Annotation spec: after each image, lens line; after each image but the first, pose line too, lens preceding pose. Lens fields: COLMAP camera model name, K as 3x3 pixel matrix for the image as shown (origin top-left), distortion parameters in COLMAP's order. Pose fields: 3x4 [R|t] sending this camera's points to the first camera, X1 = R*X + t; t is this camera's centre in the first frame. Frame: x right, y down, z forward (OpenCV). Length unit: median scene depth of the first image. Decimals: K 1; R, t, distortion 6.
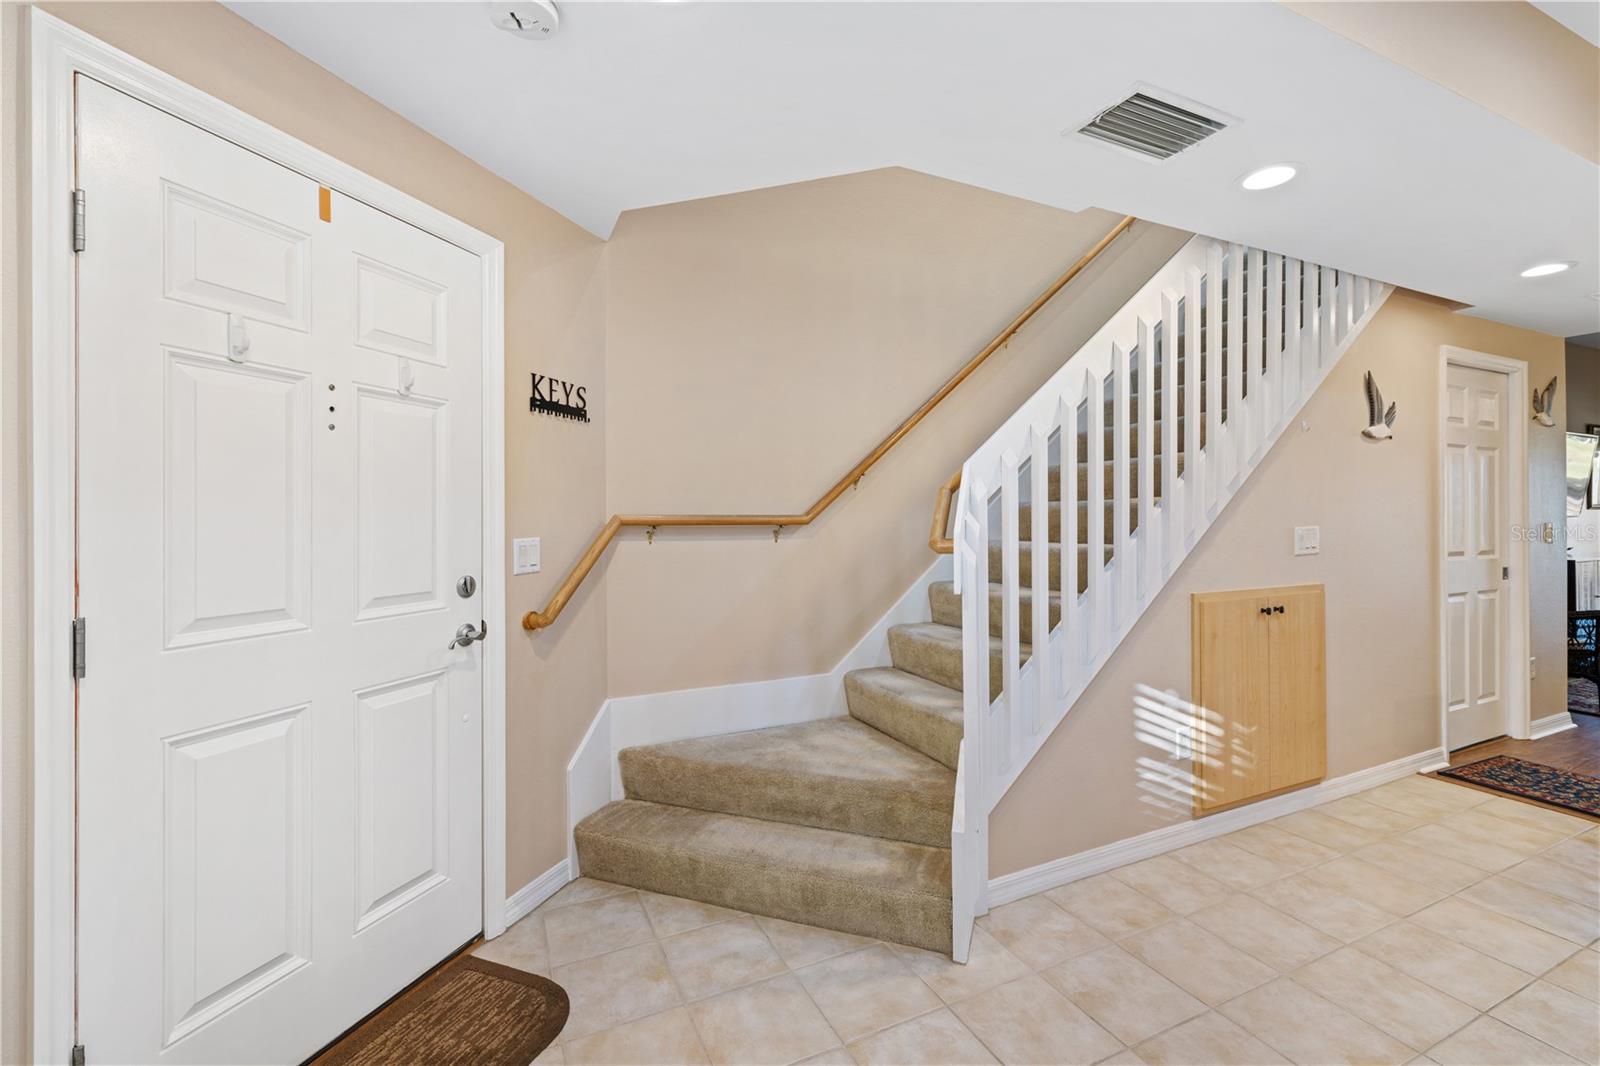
lens RADIAL K [[669.4, 0, 799.2], [0, 669.4, 519.7], [0, 0, 1]] dist [-0.000995, -0.000074]
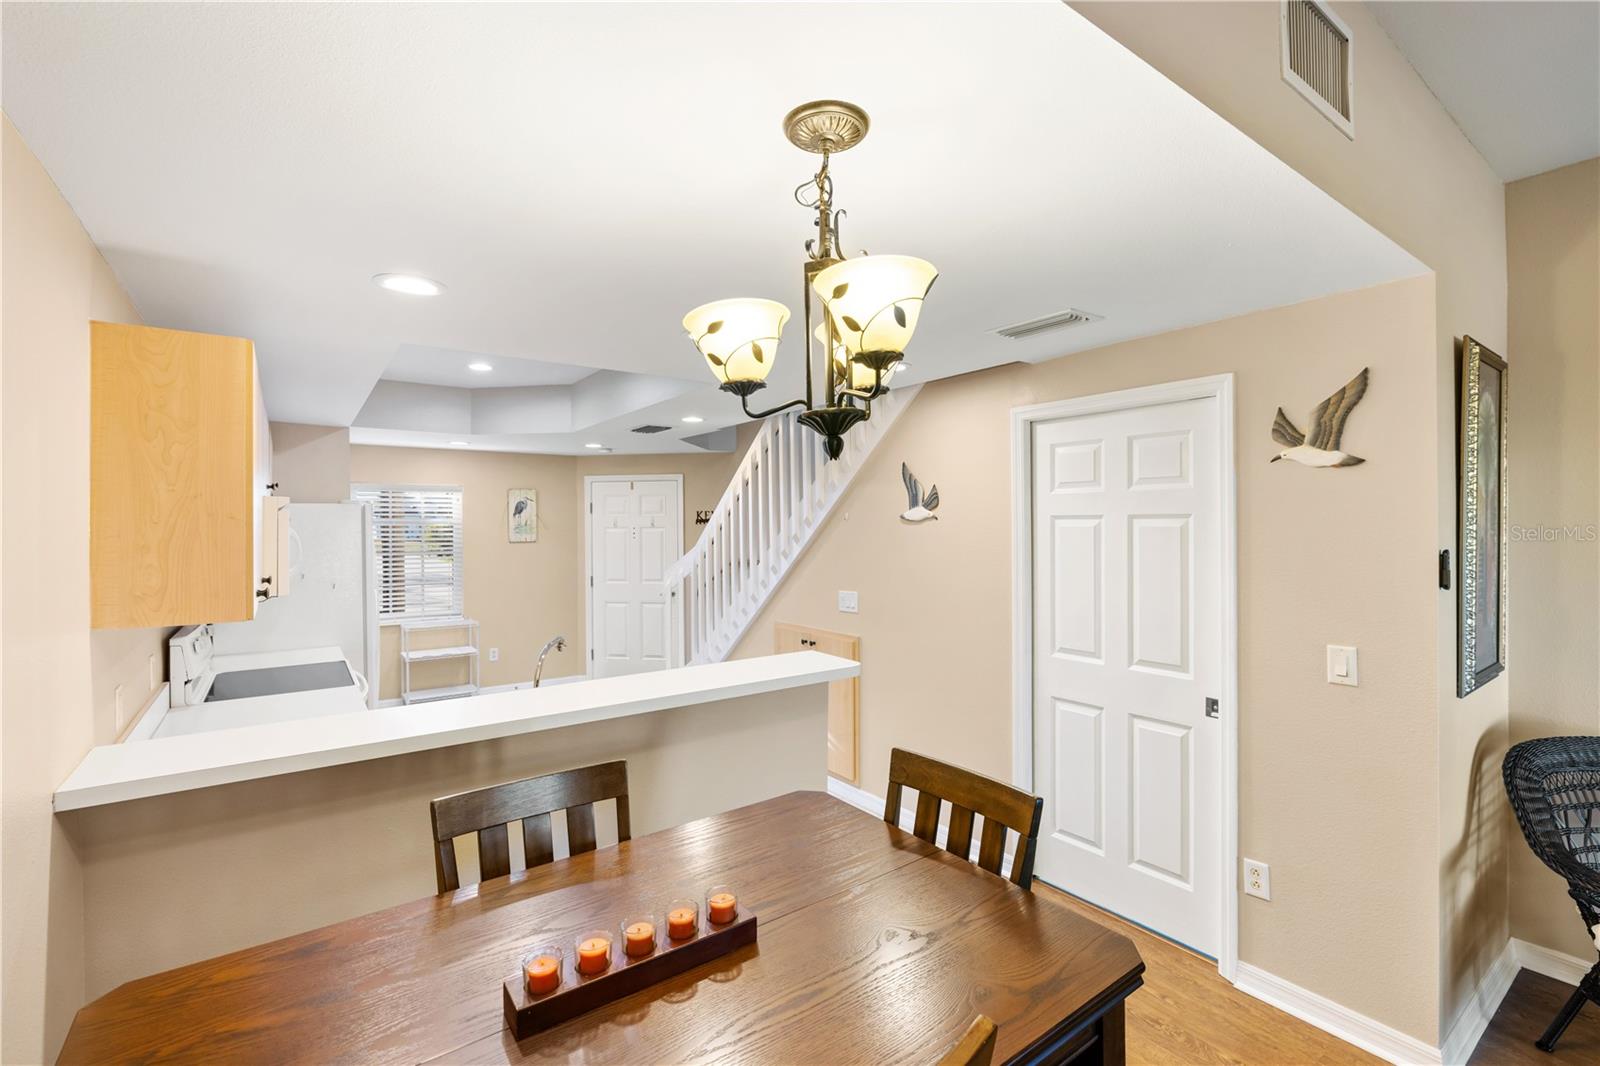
lens RADIAL K [[705.2, 0, 801.5], [0, 705.2, 524.0], [0, 0, 1]] dist [0.000129, 0.000006]
pose [[0.203707, 0.003139, -0.979027, 2.216116], [0.003189, 0.999987, 0.003870, -0.136242], [0.979027, -0.003911, 0.203694, 0.643844]]
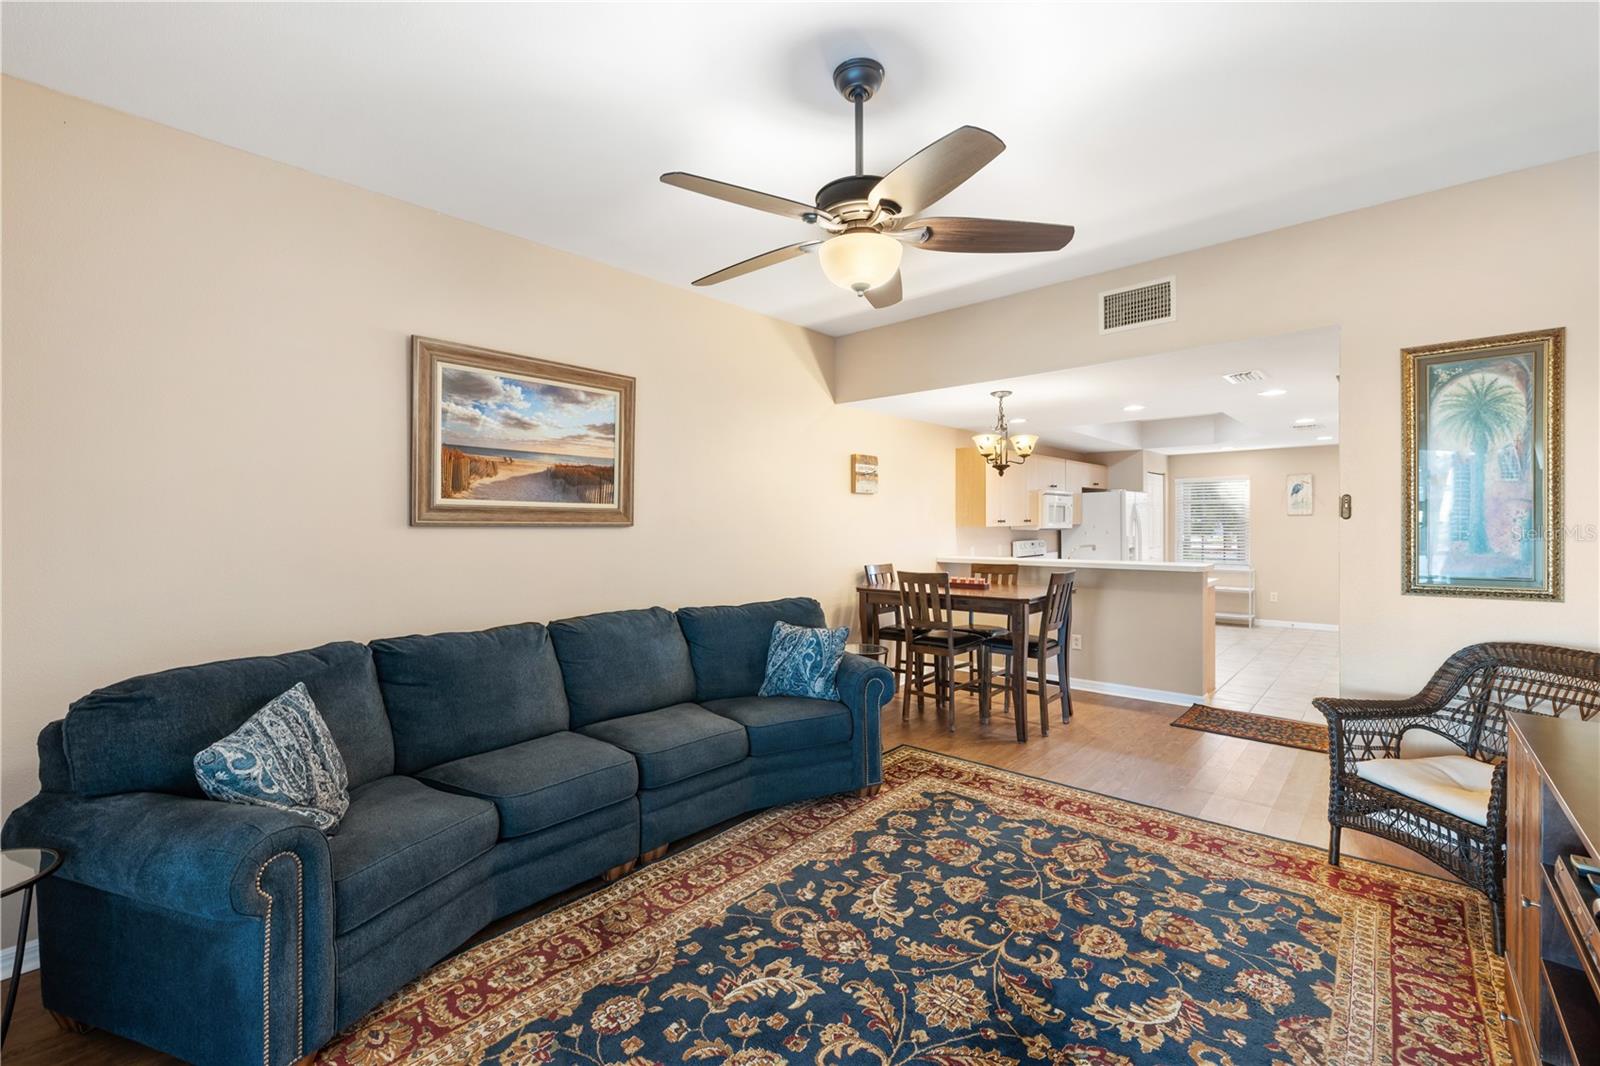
lens RADIAL K [[676.9, 0, 802.2], [0, 676.9, 526.2], [0, 0, 1]] dist [0.000597, 0.000013]
pose [[-0.914586, 0.014783, -0.404121, 2.926906], [0.012210, 0.999885, 0.008943, -0.072258], [0.404207, 0.003245, -0.914662, 2.095237]]
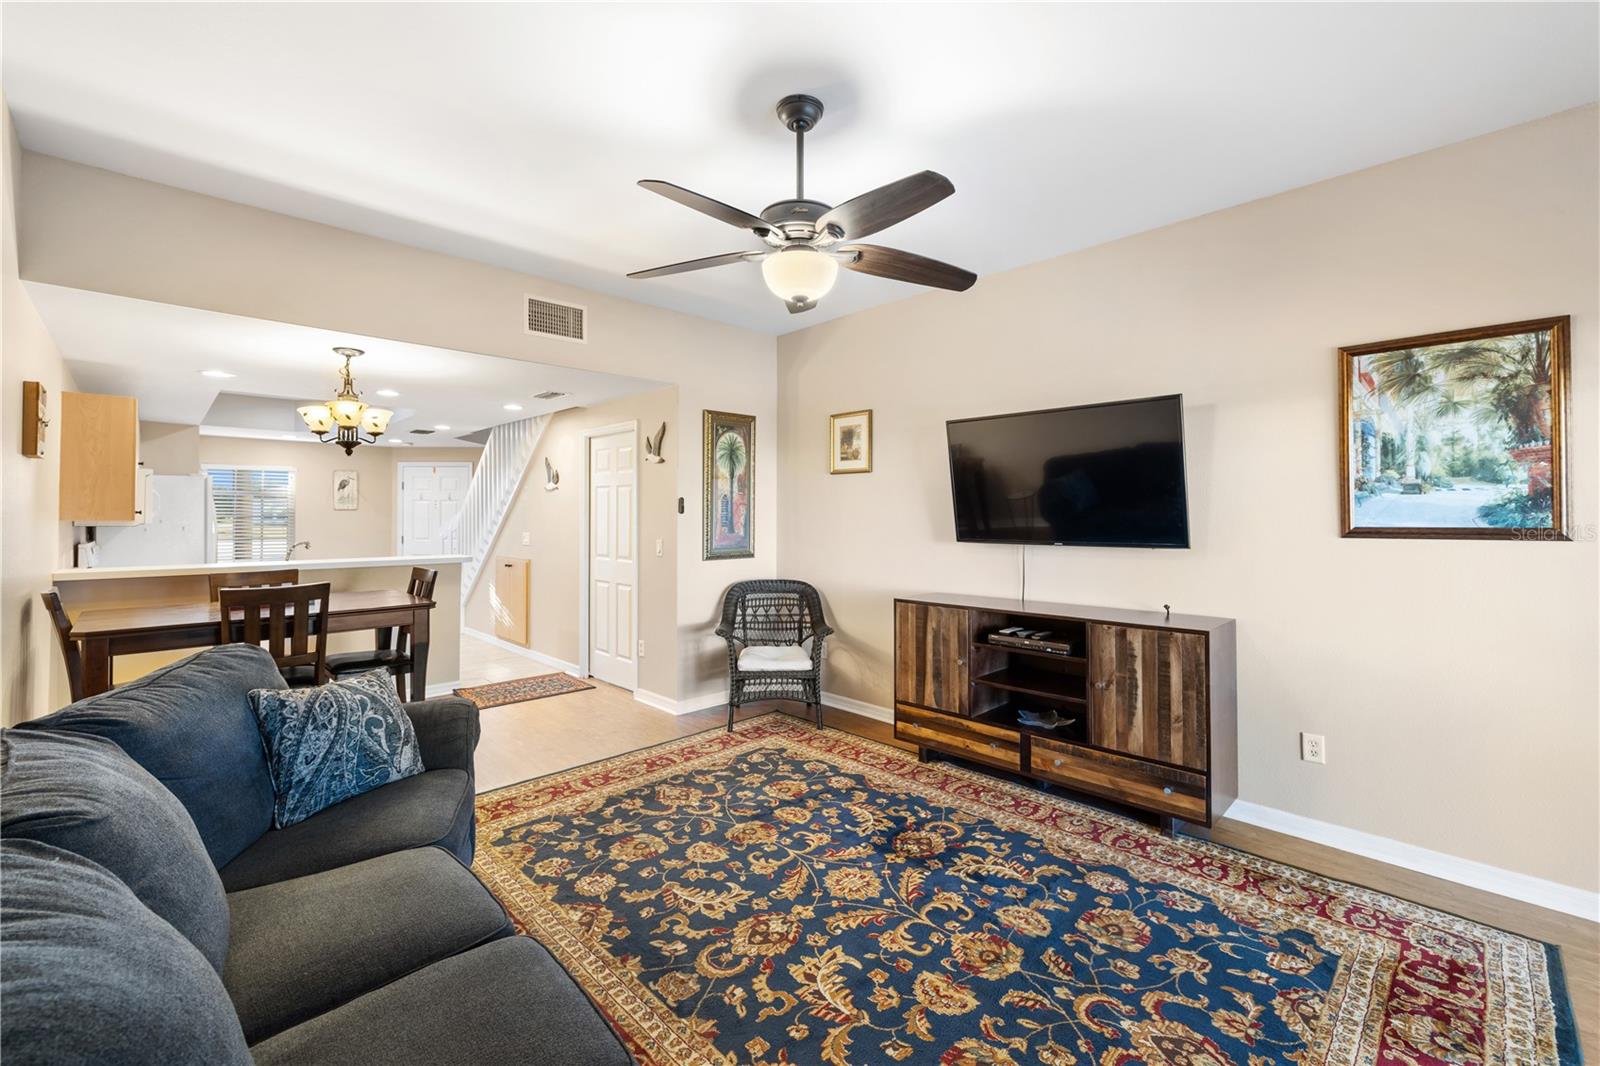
lens RADIAL K [[669.0, 0, 805.7], [0, 669.0, 506.0], [0, 0, 1]] dist [-0.001226, 0.000104]
pose [[0.346048, -0.005696, -0.938200, 3.333938], [-0.004883, 0.999957, -0.007872, -0.070725], [0.938204, 0.007306, 0.346005, 1.141331]]
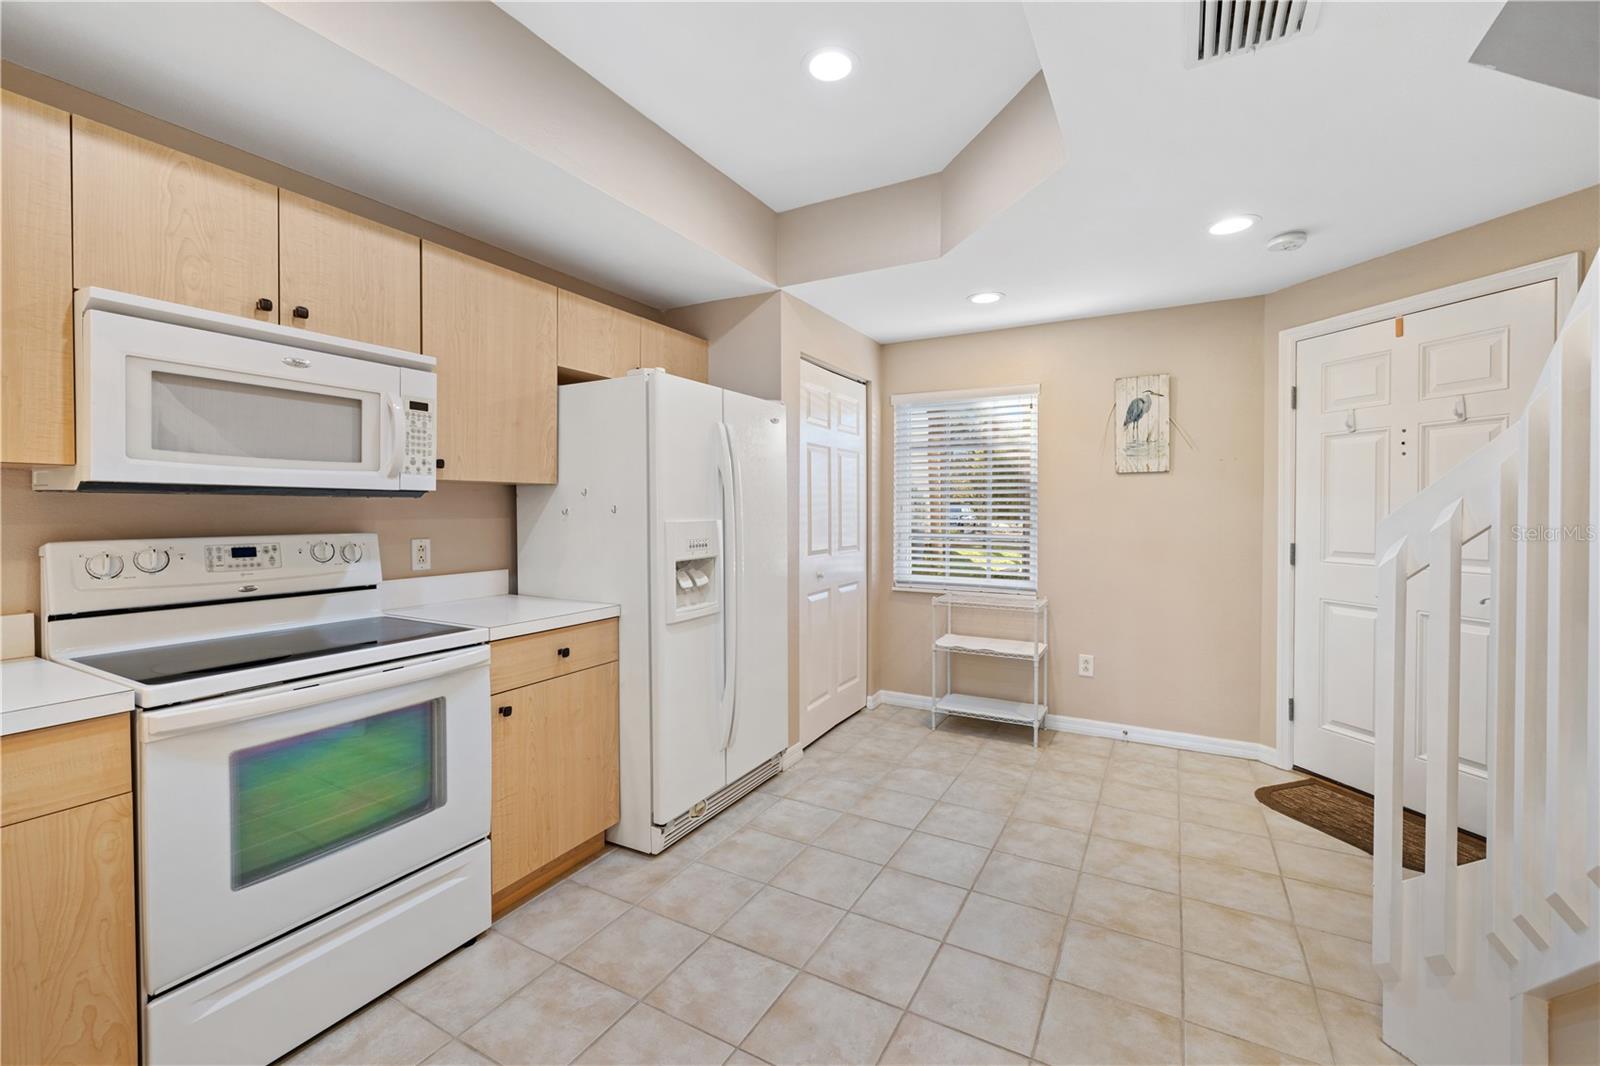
lens RADIAL K [[669.4, 0, 799.2], [0, 669.4, 519.7], [0, 0, 1]] dist [-0.000995, -0.000074]
pose [[-0.803064, 0.014707, -0.595712, 0.907702], [0.004051, 0.999807, 0.019222, -0.004128], [0.595880, 0.013023, -0.802968, 0.833503]]
